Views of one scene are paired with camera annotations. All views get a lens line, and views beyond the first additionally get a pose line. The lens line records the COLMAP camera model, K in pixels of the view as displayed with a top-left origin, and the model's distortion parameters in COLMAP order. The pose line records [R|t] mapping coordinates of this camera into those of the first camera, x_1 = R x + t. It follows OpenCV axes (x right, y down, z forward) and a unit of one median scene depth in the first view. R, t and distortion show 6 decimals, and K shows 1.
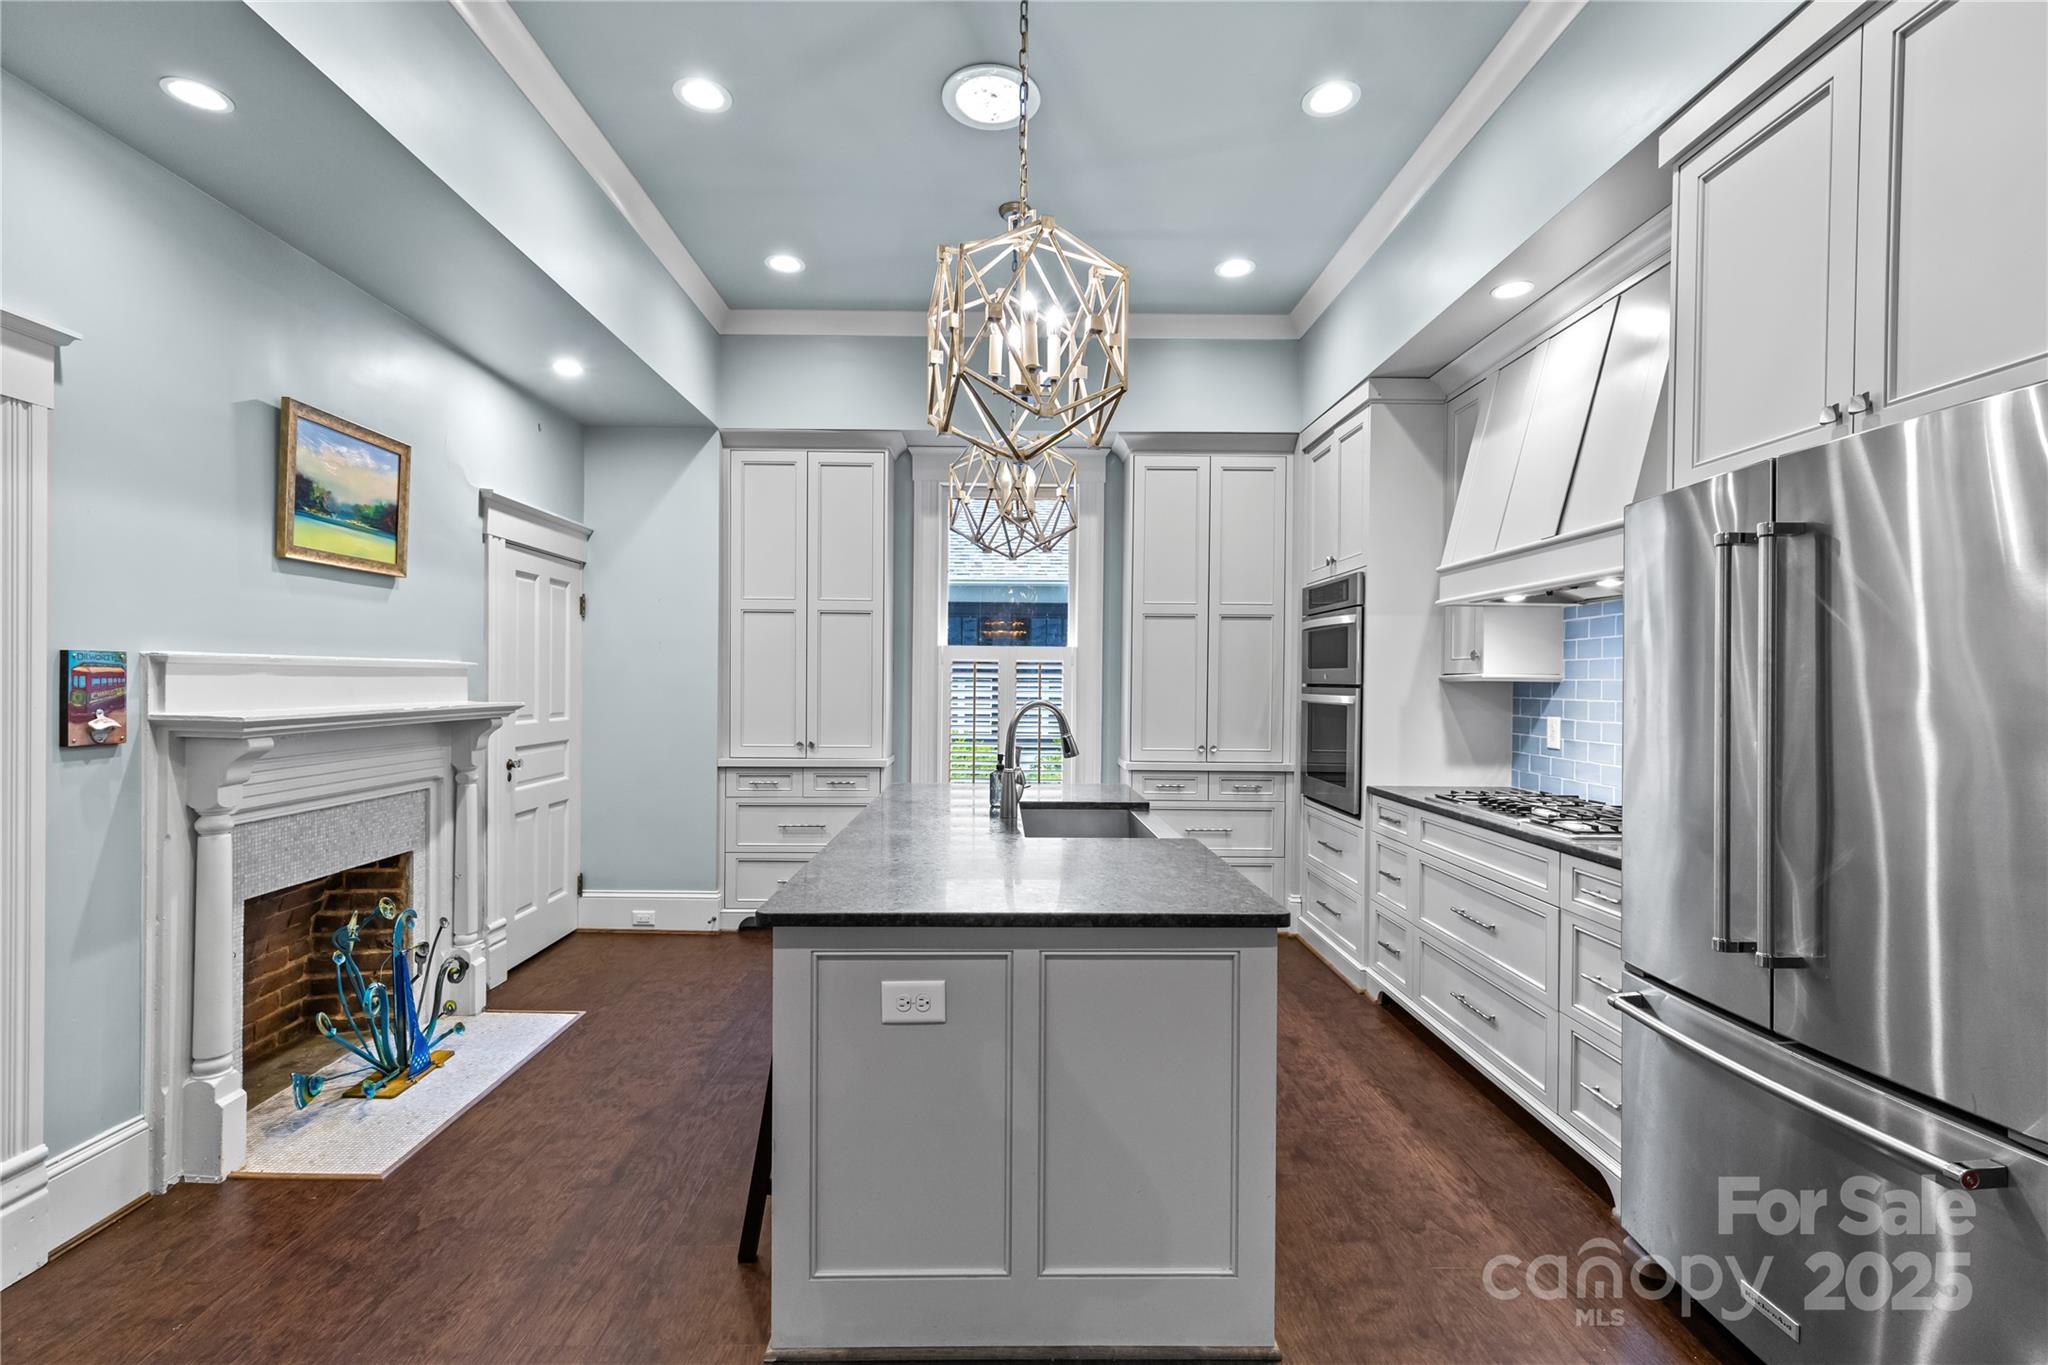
lens RADIAL K [[914.4, 0, 1011.6], [0, 914.4, 691.5], [0, 0, 1]] dist [0.005825, -0.001398]
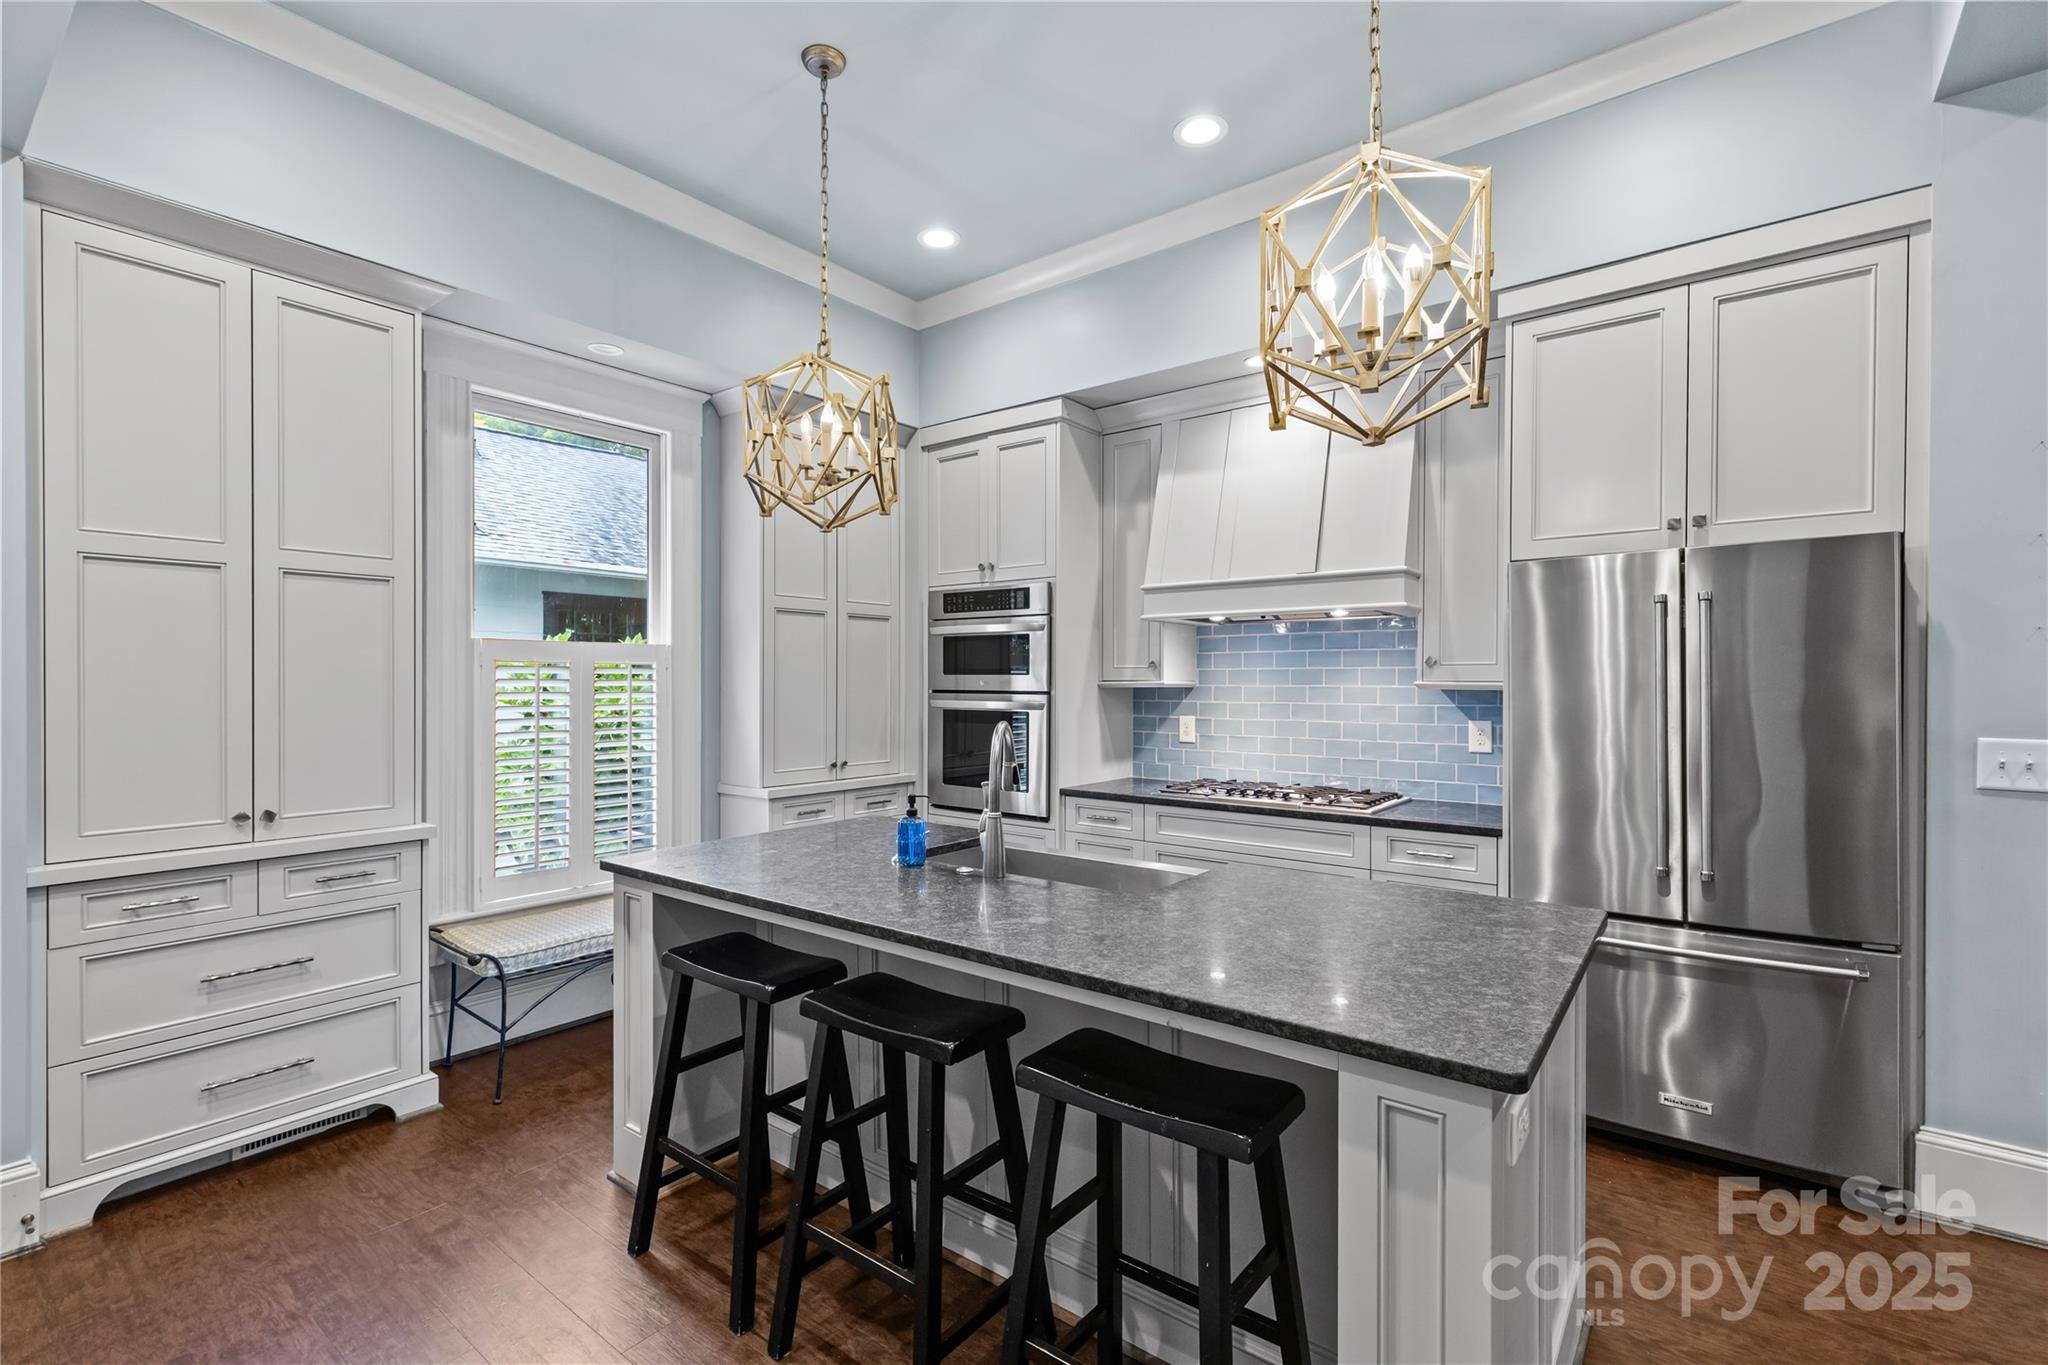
lens RADIAL K [[914.4, 0, 1028.0], [0, 914.4, 687.5], [0, 0, 1]] dist [0.005825, -0.001398]
pose [[0.619846, -0.013299, 0.784611, -0.486893], [0.011982, 0.999900, 0.007482, -0.021725], [-0.784632, 0.004763, 0.619943, 0.415997]]
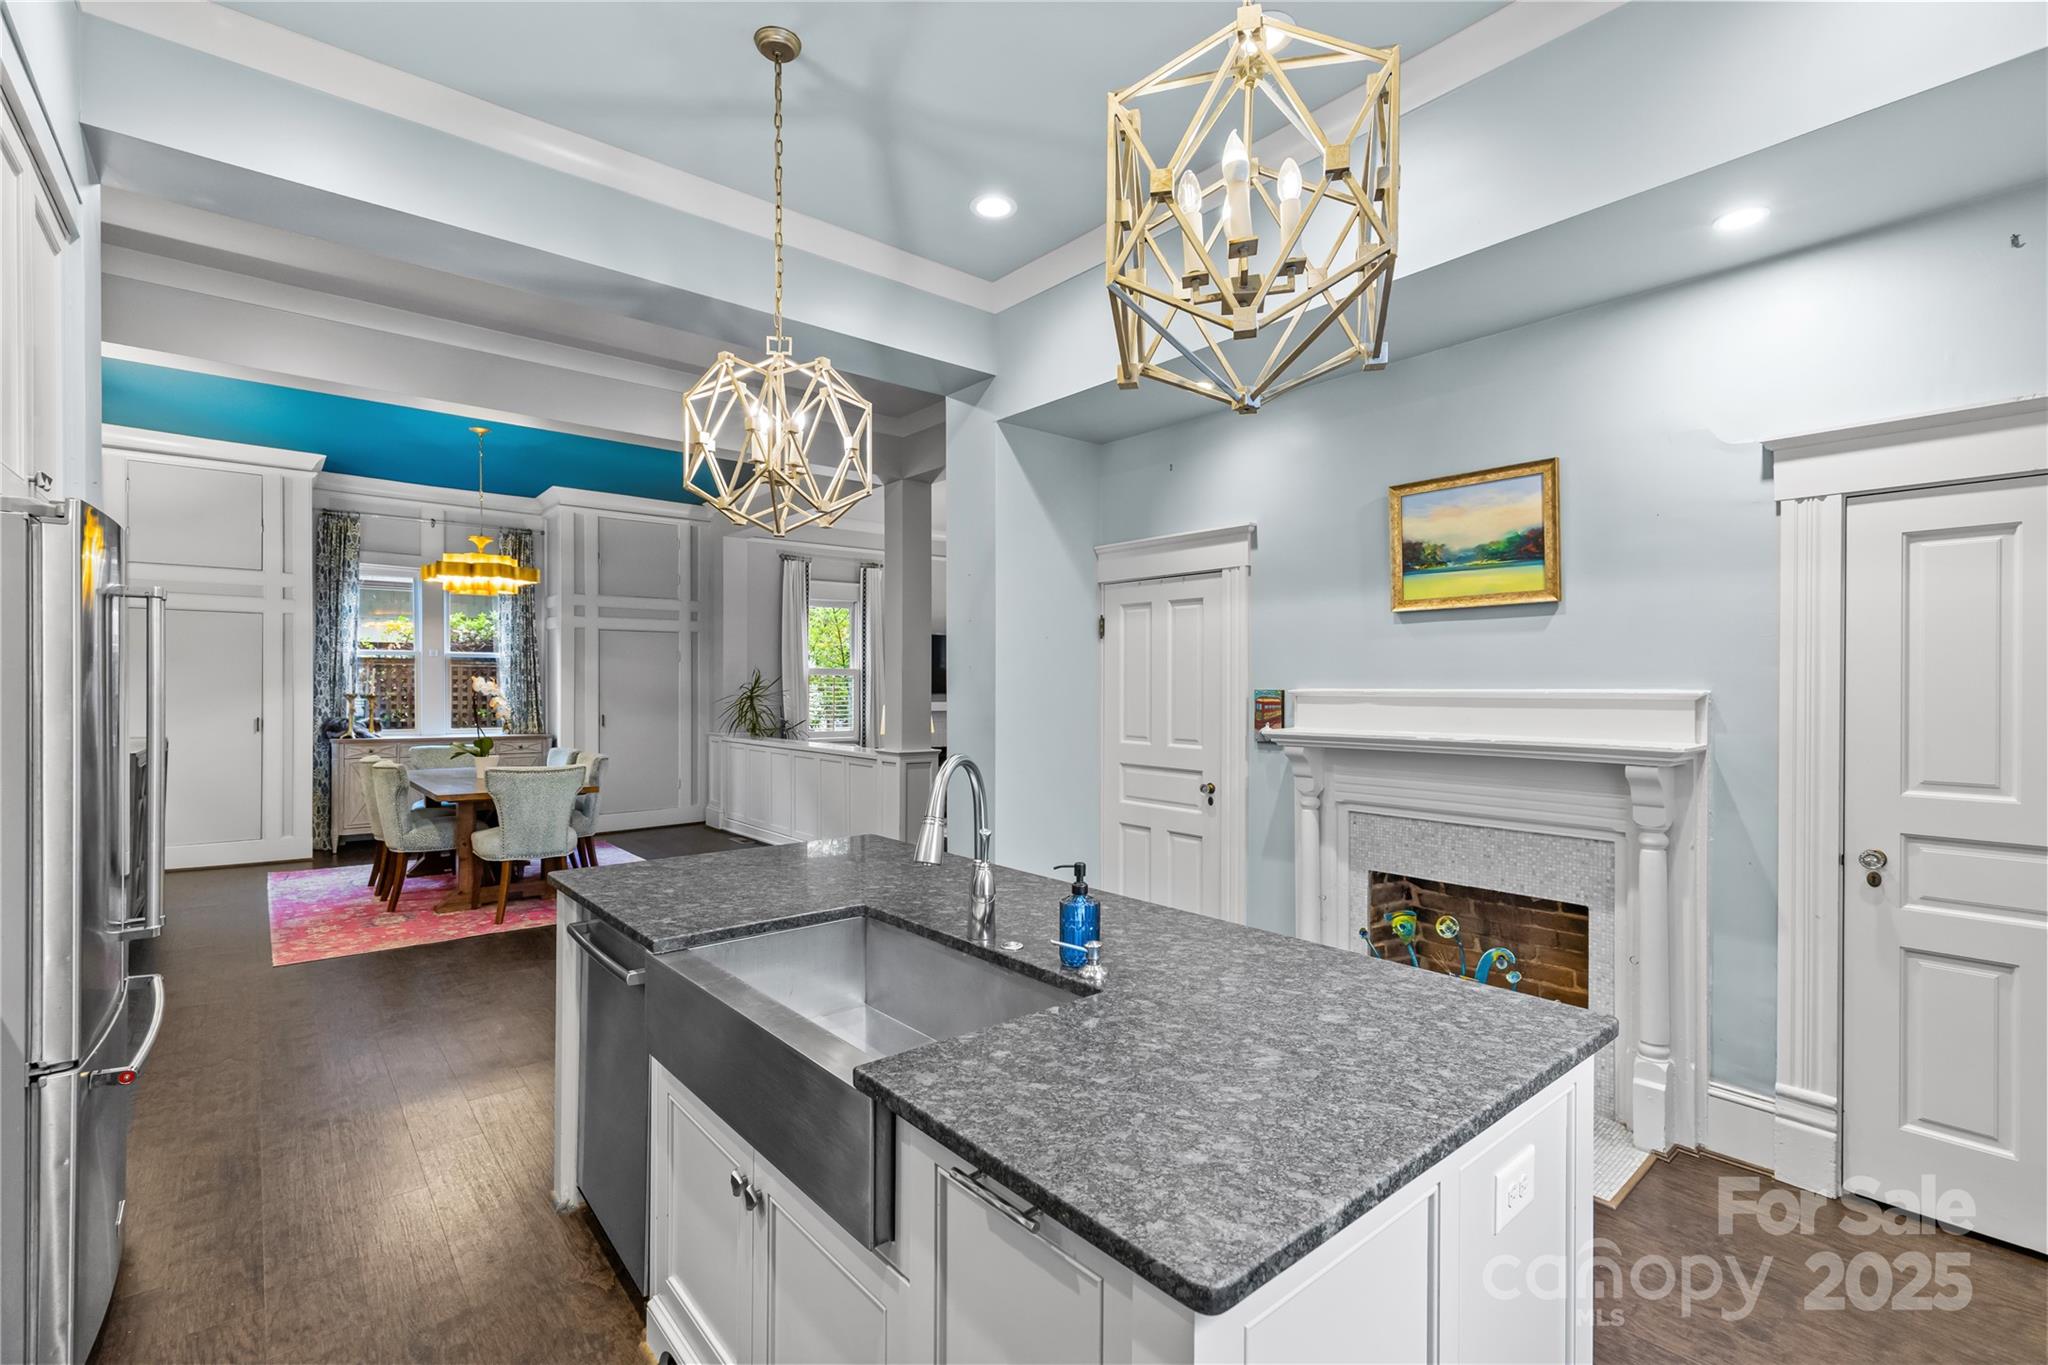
lens RADIAL K [[914.4, 0, 1009.3], [0, 914.4, 685.5], [0, 0, 1]] dist [0.005825, -0.001398]
pose [[-0.783245, -0.011687, -0.621603, 0.309456], [-0.016699, 0.999858, 0.002243, -0.029428], [0.621489, 0.012137, -0.783329, 1.258533]]
